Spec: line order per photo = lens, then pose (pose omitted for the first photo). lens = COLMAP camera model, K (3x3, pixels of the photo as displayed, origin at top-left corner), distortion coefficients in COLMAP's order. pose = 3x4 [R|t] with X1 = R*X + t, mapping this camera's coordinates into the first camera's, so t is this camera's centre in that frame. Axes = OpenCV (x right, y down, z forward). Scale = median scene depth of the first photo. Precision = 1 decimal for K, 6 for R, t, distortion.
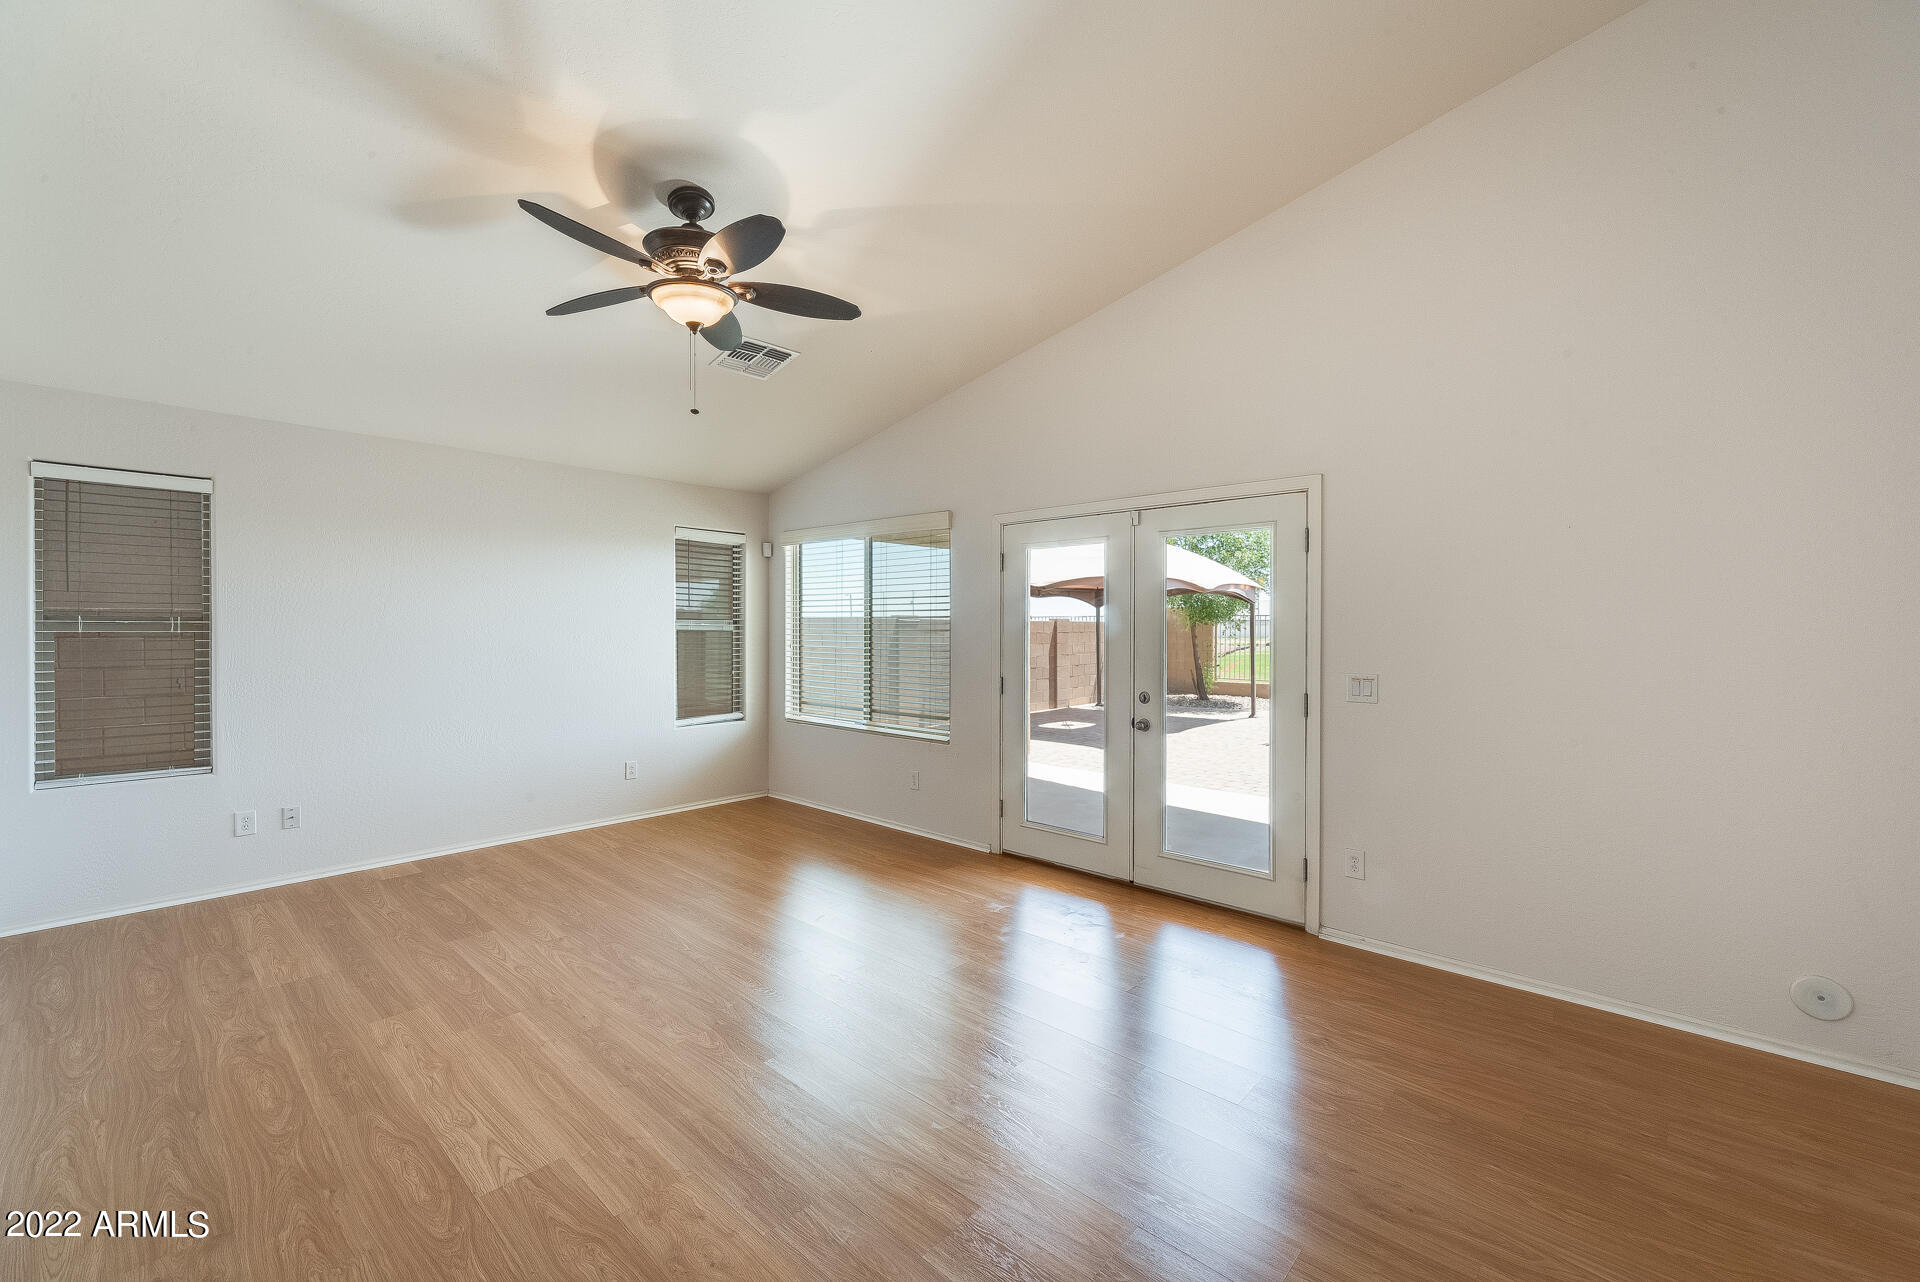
lens RADIAL K [[785.7, 0, 956.1], [0, 785.7, 629.4], [0, 0, 1]] dist [0.003140, -0.001809]
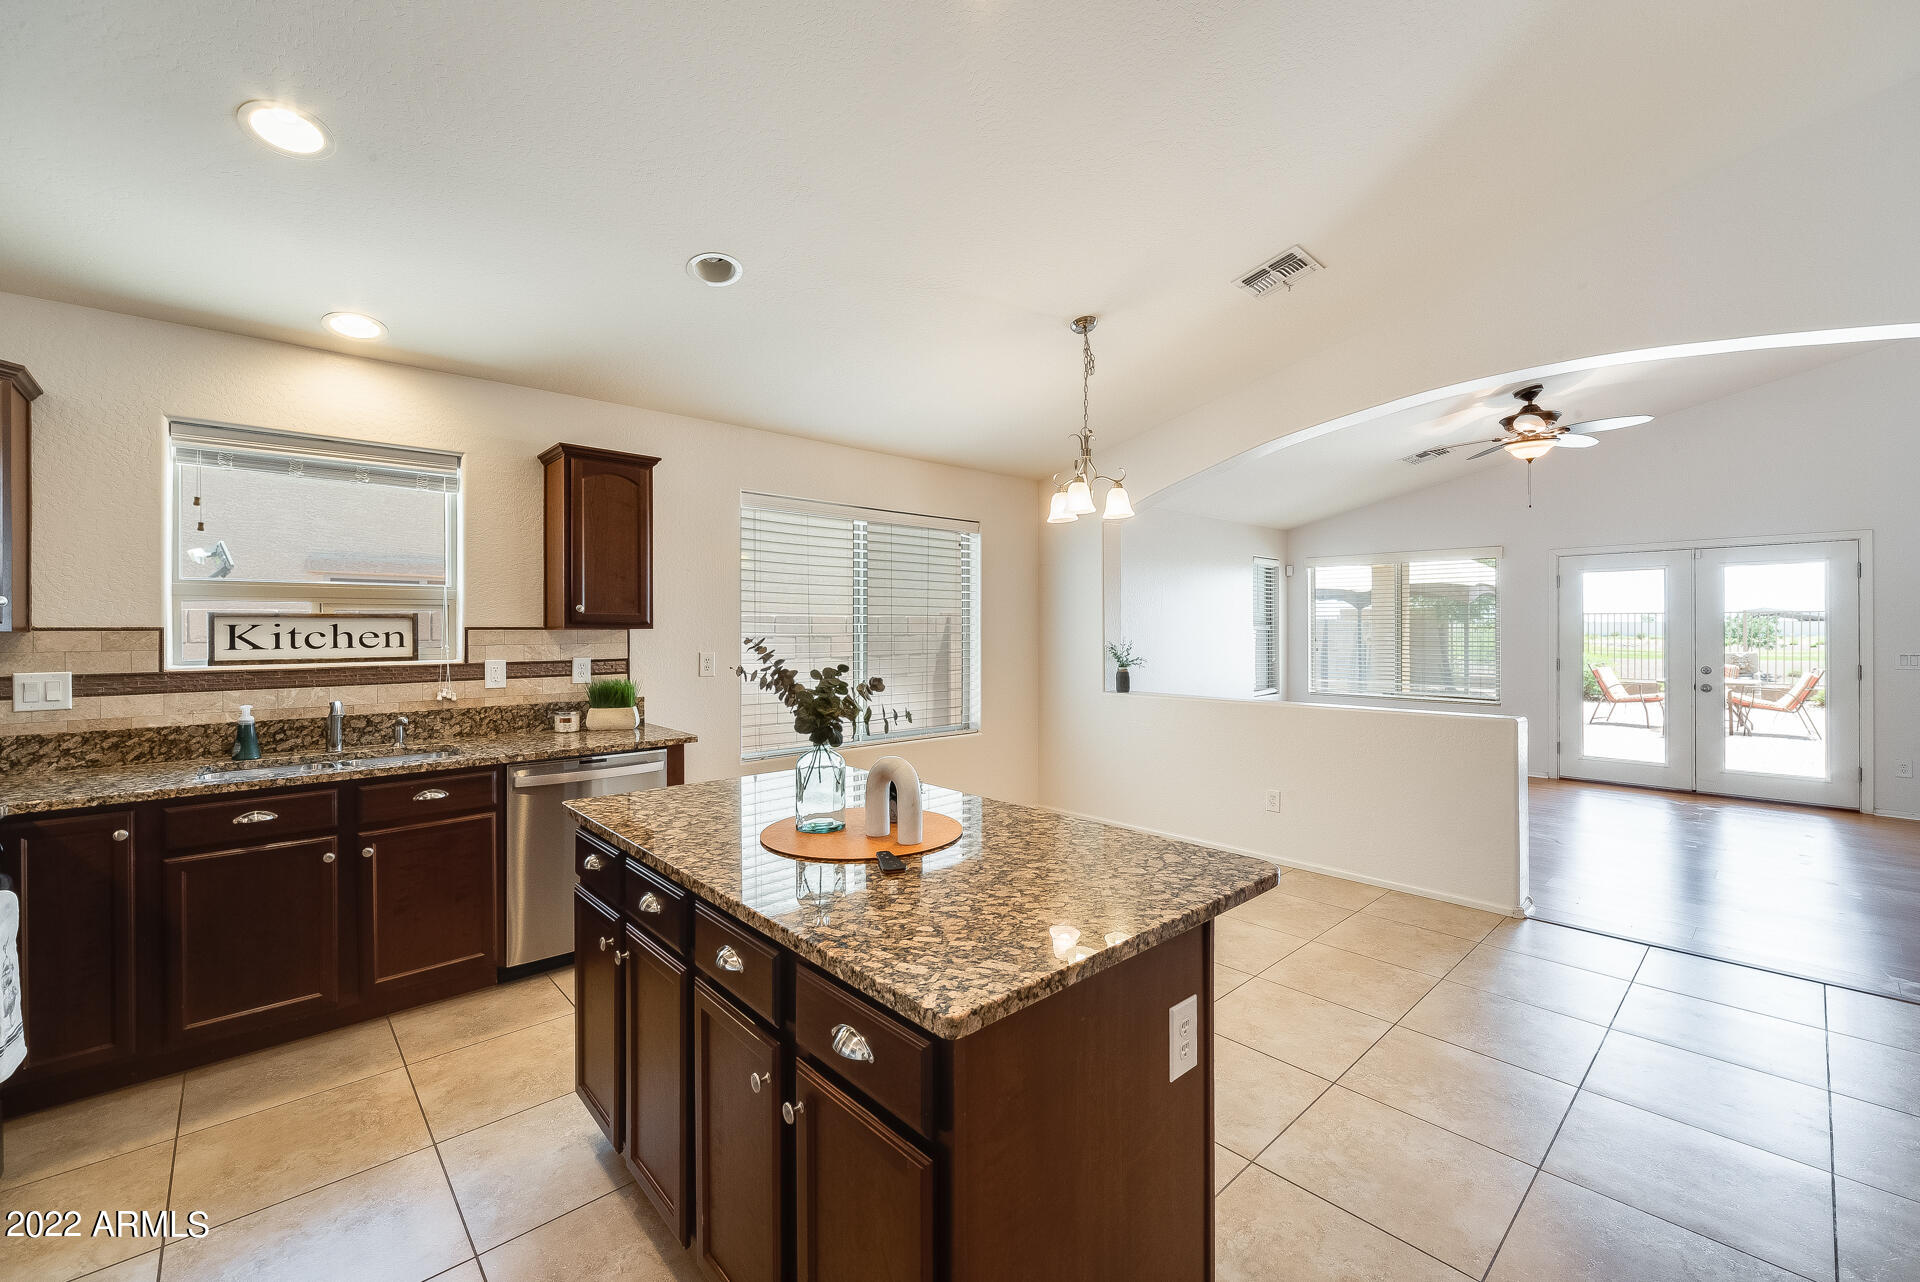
lens RADIAL K [[785.7, 0, 960.5], [0, 785.7, 629.8], [0, 0, 1]] dist [0.003140, -0.001809]
pose [[0.995258, -0.003779, -0.097199, -0.906807], [0.003798, 0.999993, 0.000013, 0.000643], [0.097198, -0.000382, 0.995265, -0.578489]]
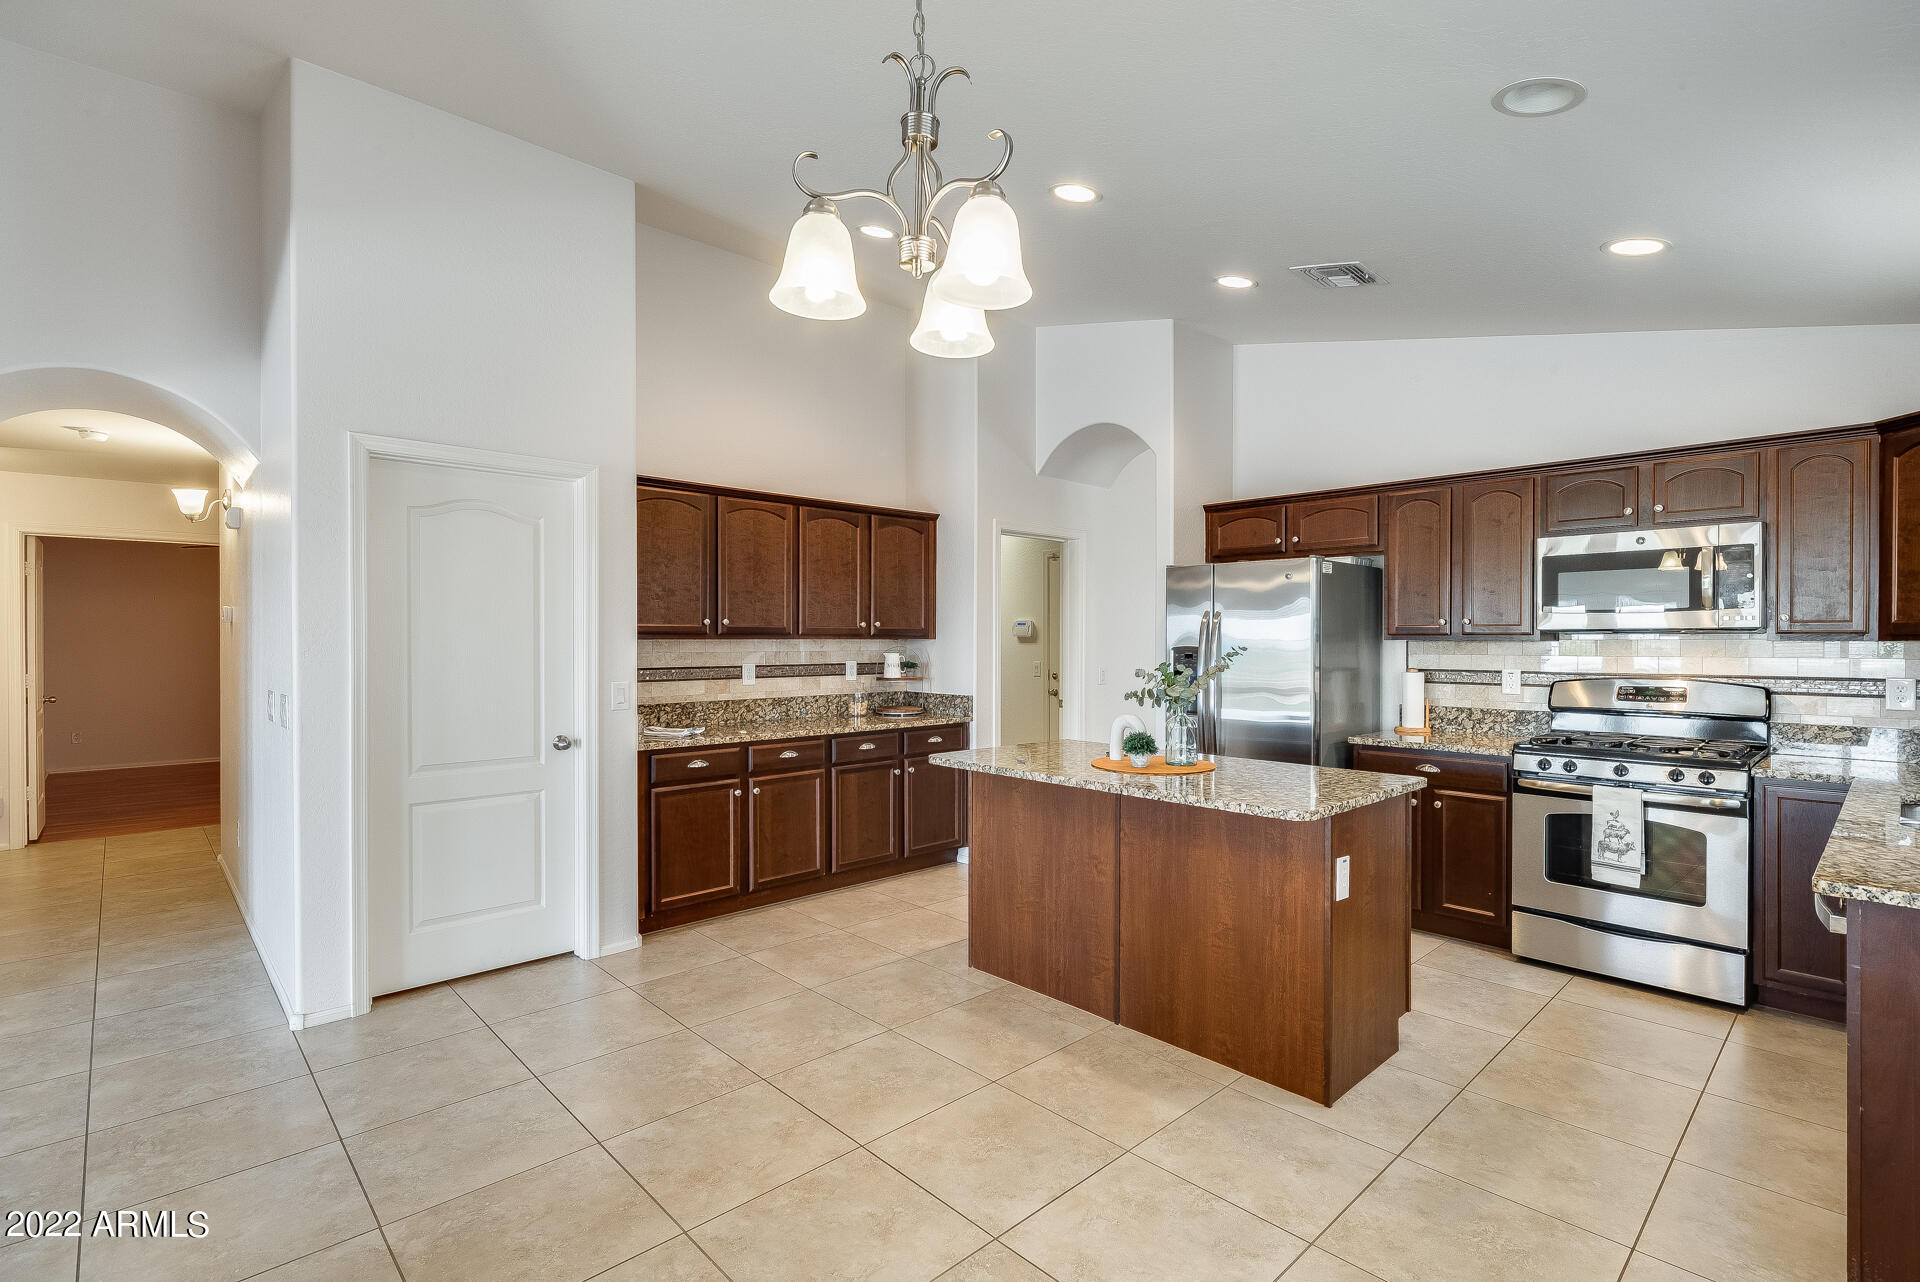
lens RADIAL K [[893.9, 0, 964.5], [0, 893.9, 646.3], [0, 0, 1]] dist [0.000845, -0.001346]
pose [[-0.996859, -0.001927, 0.079169, -0.898888], [-0.001195, 0.999956, 0.009294, -0.001852], [-0.079183, 0.009170, -0.996818, 0.513473]]
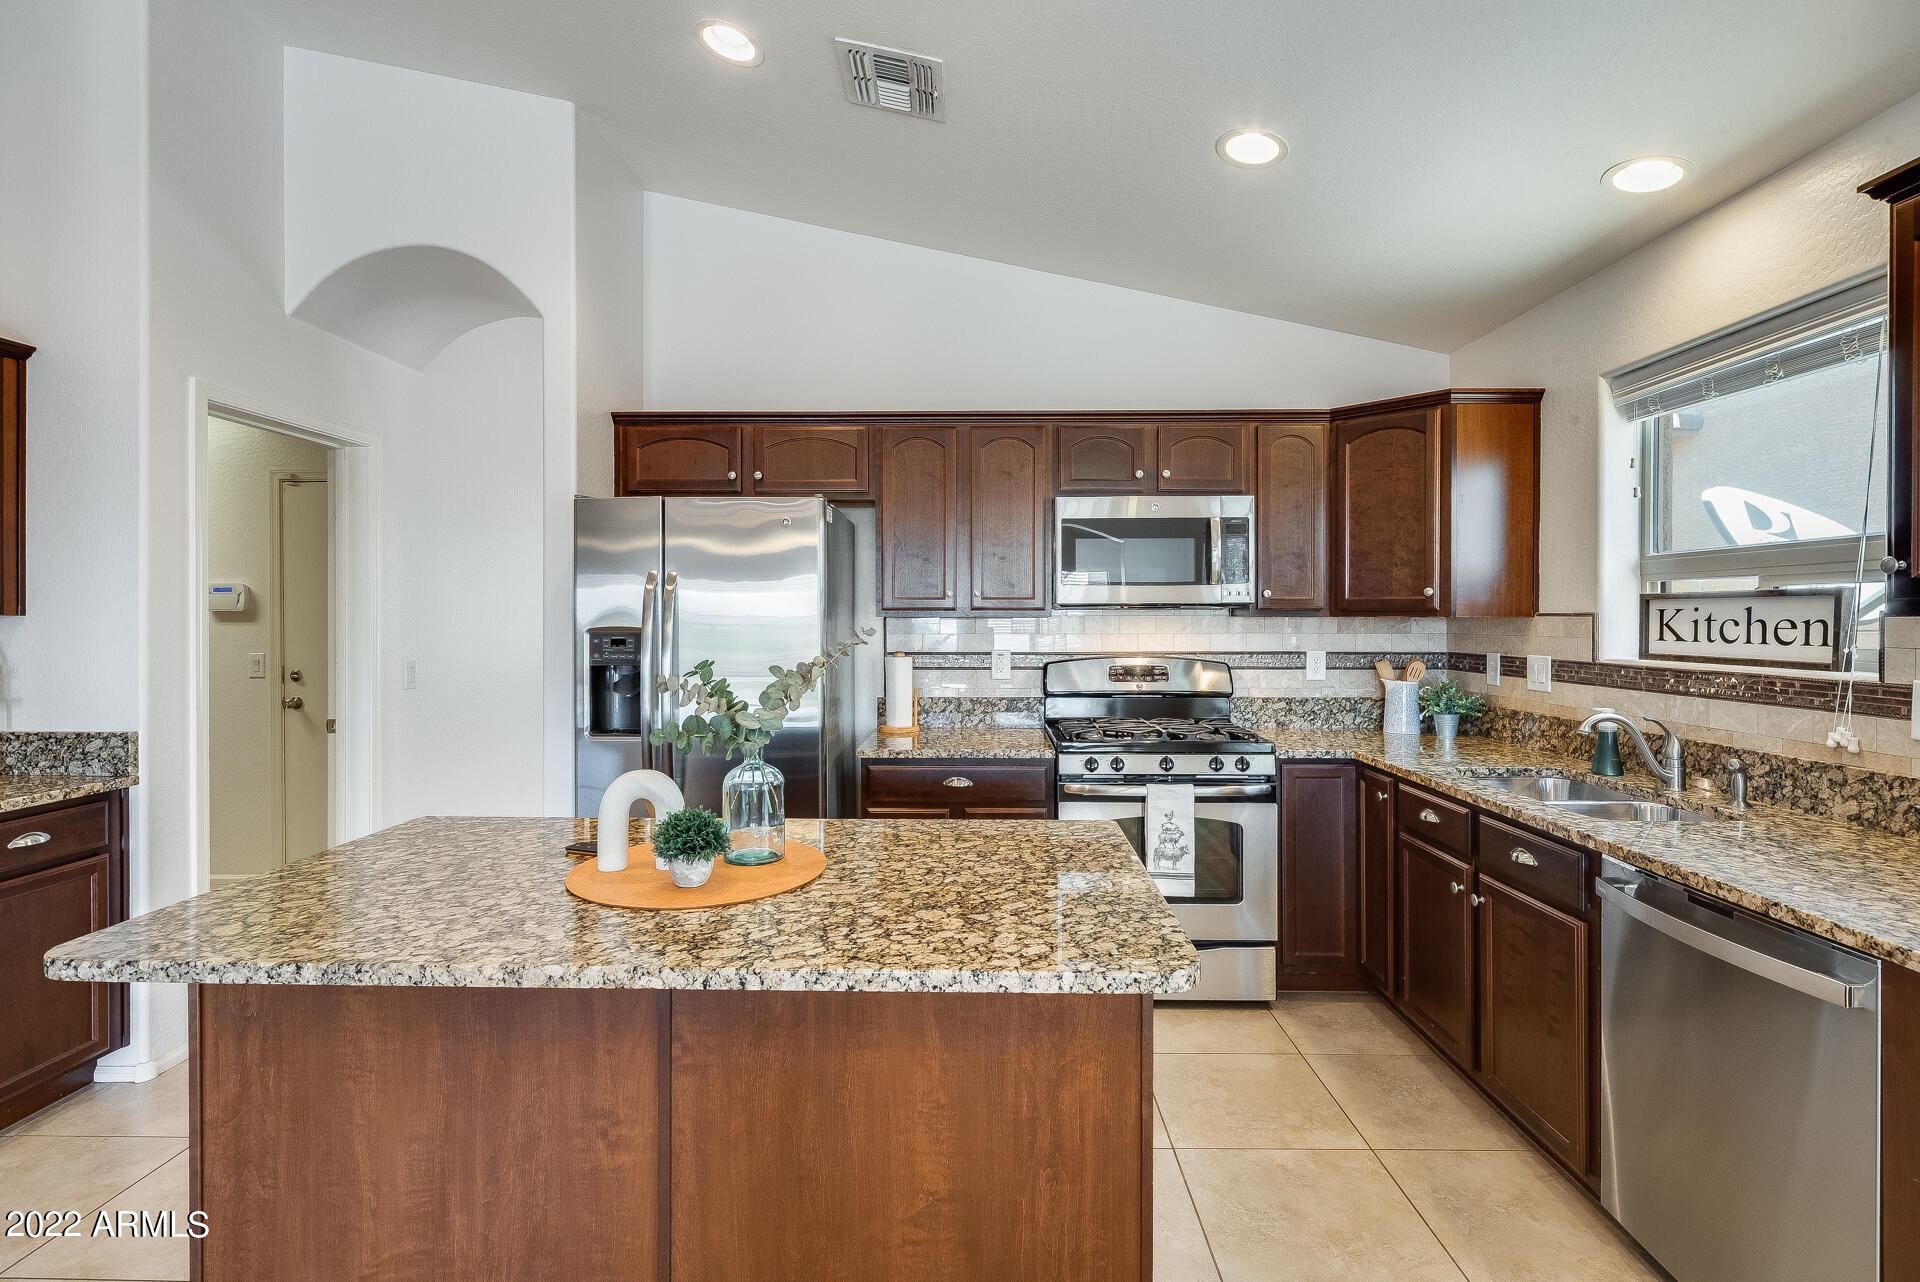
lens RADIAL K [[902.3, 0, 964.9], [0, 902.3, 620.3], [0, 0, 1]] dist [0.001748, -0.001768]
pose [[-0.754183, 0.002222, -0.656660, -0.838215], [-0.001314, 0.999987, 0.004893, -0.000664], [0.656663, 0.004553, -0.754171, 0.129800]]
